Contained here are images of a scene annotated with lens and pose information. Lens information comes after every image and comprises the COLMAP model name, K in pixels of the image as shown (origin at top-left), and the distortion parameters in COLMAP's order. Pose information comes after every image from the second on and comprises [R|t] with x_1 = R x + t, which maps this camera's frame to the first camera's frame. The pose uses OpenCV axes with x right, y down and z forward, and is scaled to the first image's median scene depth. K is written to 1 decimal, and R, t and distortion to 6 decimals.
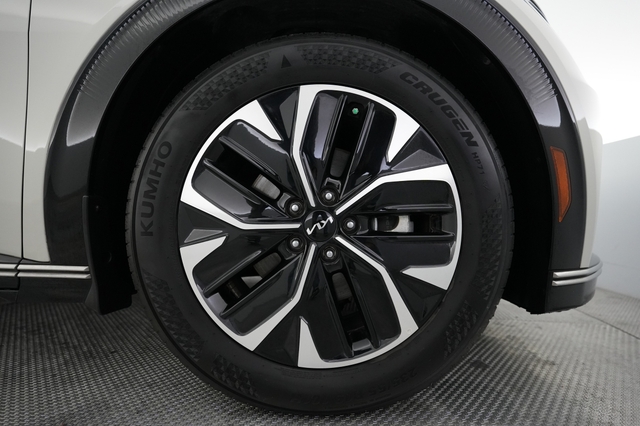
lens RADIAL K [[311.6, 0, 323.9], [0, 311.6, 217.7], [0, 0, 1]] dist [-0.002791, -0.000110]
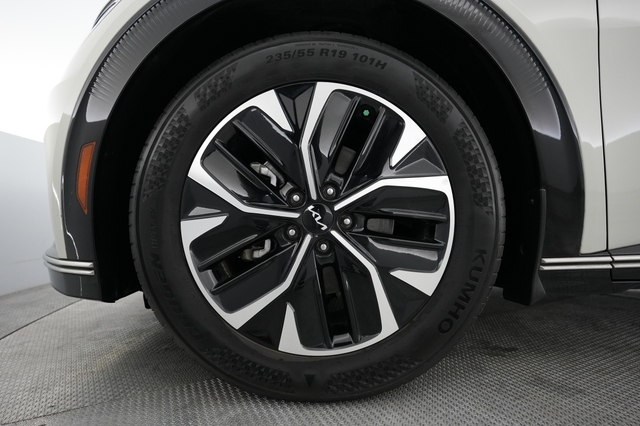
lens RADIAL K [[359.4, 0, 321.6], [0, 359.4, 216.2], [0, 0, 1]] dist [0.005652, 0.000132]
pose [[0.990737, 0.135729, -0.004202, 0.003578], [-0.135645, 0.990625, 0.016170, -0.002628], [0.006357, -0.015450, 0.999860, -0.197101]]
